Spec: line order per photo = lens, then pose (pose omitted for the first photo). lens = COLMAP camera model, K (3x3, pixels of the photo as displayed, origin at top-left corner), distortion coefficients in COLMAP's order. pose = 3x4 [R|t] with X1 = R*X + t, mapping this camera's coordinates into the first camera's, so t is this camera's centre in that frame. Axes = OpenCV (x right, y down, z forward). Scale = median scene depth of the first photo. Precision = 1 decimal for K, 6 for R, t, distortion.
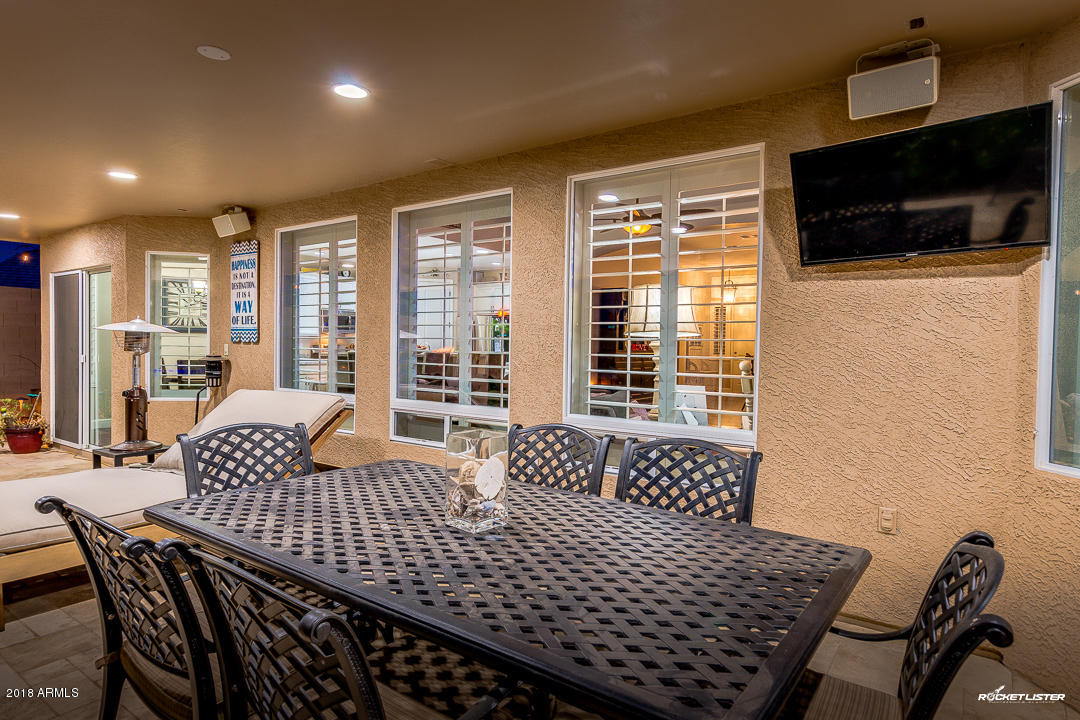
lens RADIAL K [[621.2, 0, 540.0], [0, 621.2, 360.0], [0, 0, 1]] dist [0.000659, -0.000447]
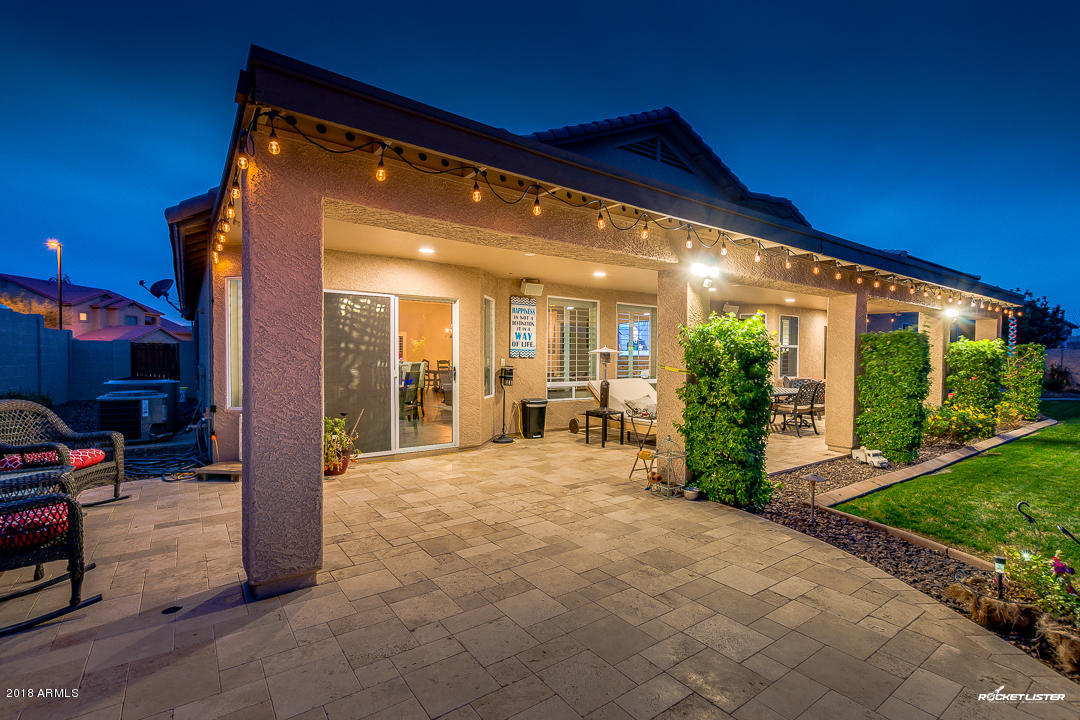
lens RADIAL K [[495.9, 0, 538.1], [0, 495.9, 362.0], [0, 0, 1]] dist [-0.000515, 0.000199]
pose [[0.311359, -0.022855, 0.950018, -1.761809], [0.021535, 0.999624, 0.016991, -0.038666], [-0.950048, 0.015168, 0.311734, 0.554296]]
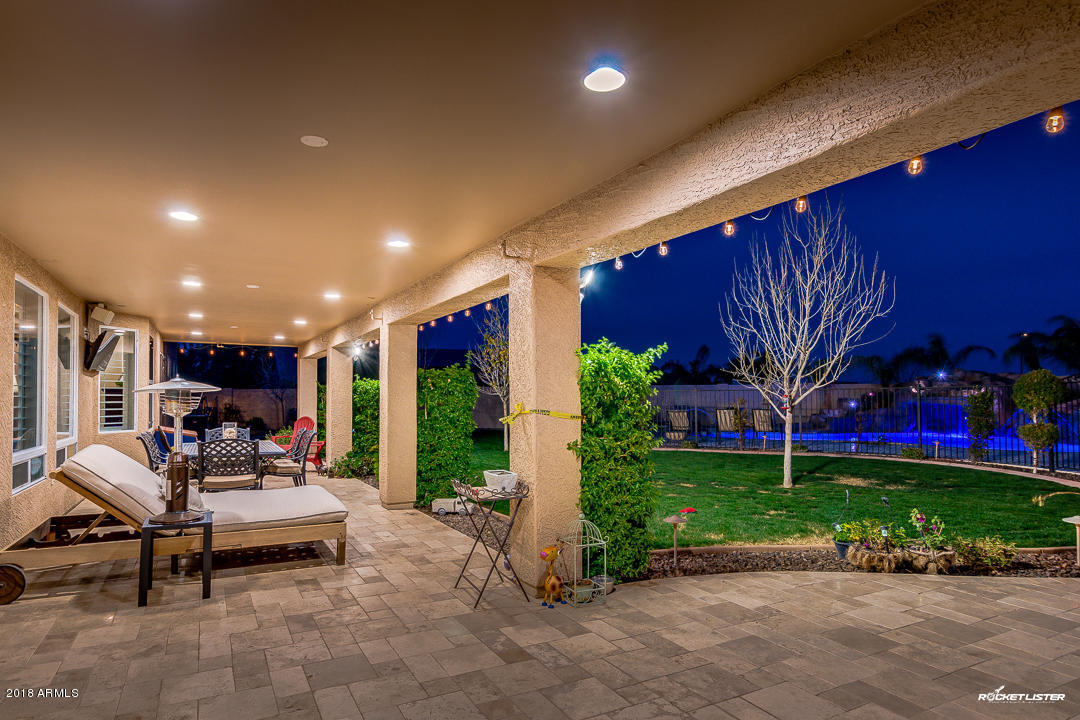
lens RADIAL K [[618.9, 0, 513.1], [0, 618.9, 388.6], [0, 0, 1]] dist [0.001246, -0.000165]
pose [[-0.895571, -0.005261, 0.444887, -1.174040], [0.002060, 0.999870, 0.015970, -0.049326], [-0.444914, 0.015219, -0.895444, 1.244623]]
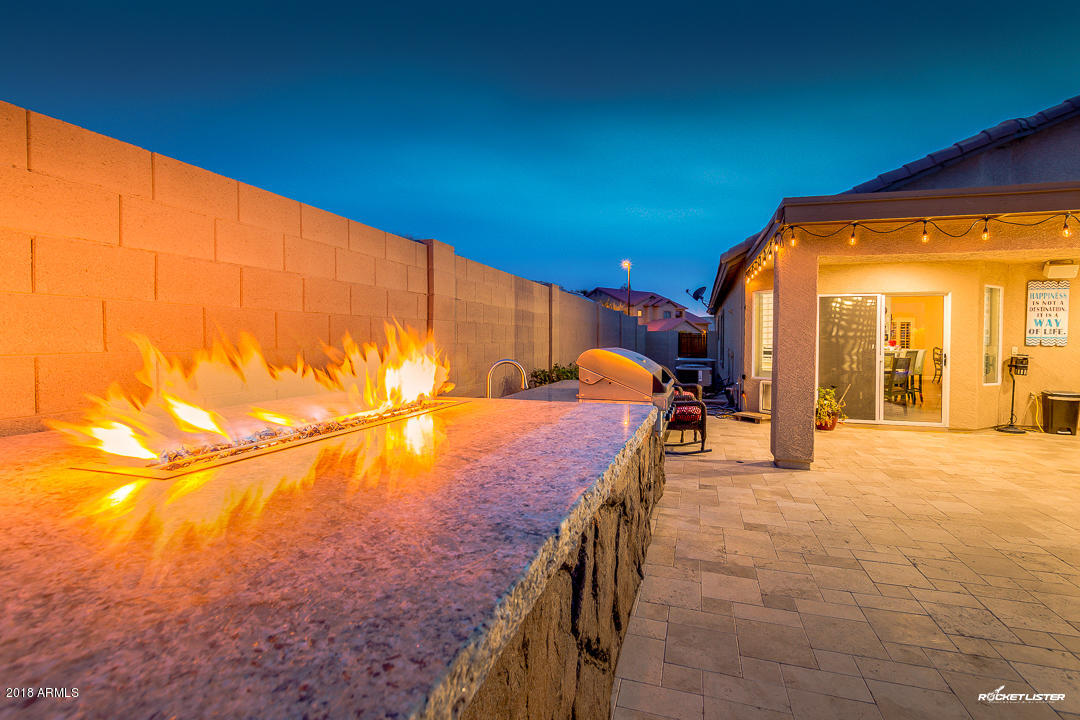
lens RADIAL K [[495.5, 0, 542.0], [0, 495.5, 350.4], [0, 0, 1]] dist [0.000782, -0.000139]
pose [[0.945997, -0.013565, 0.323892, -2.100813], [0.013054, 0.999908, 0.003753, -0.038988], [-0.323913, 0.000678, 0.946087, 0.241420]]
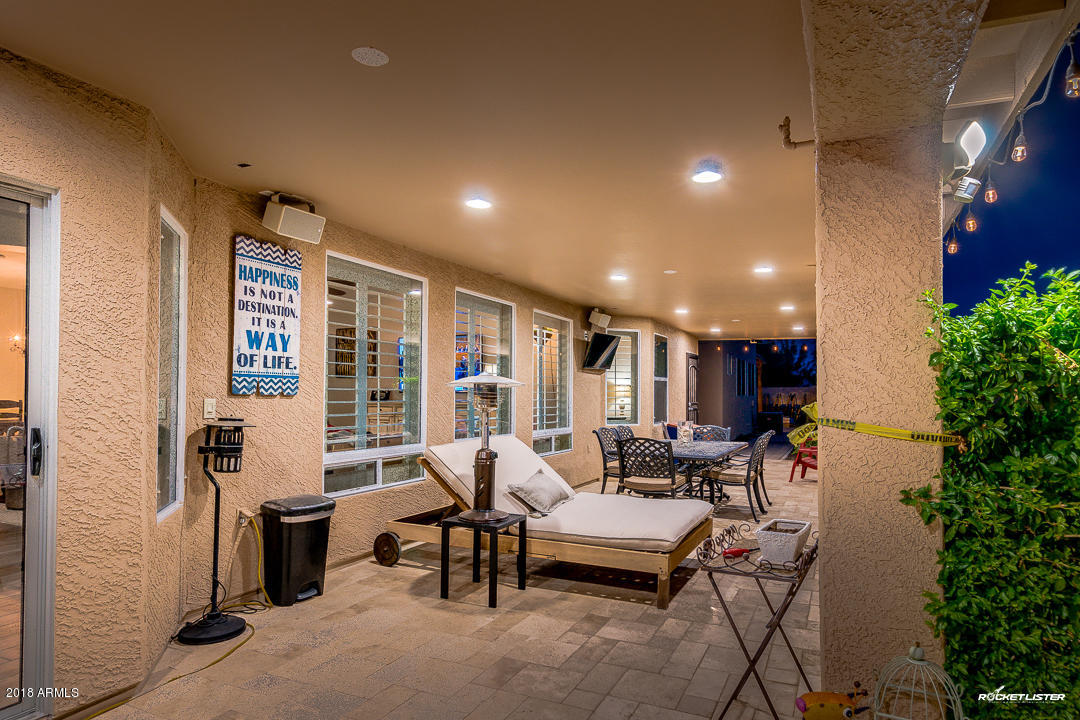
lens RADIAL K [[619.0, 0, 575.8], [0, 619.0, 382.2], [0, 0, 1]] dist [0.005565, 0.000934]
pose [[-0.227309, 0.003178, 0.973817, -1.209520], [0.014256, 0.999898, 0.000065, -0.038237], [-0.973718, 0.013897, -0.227332, 0.844320]]
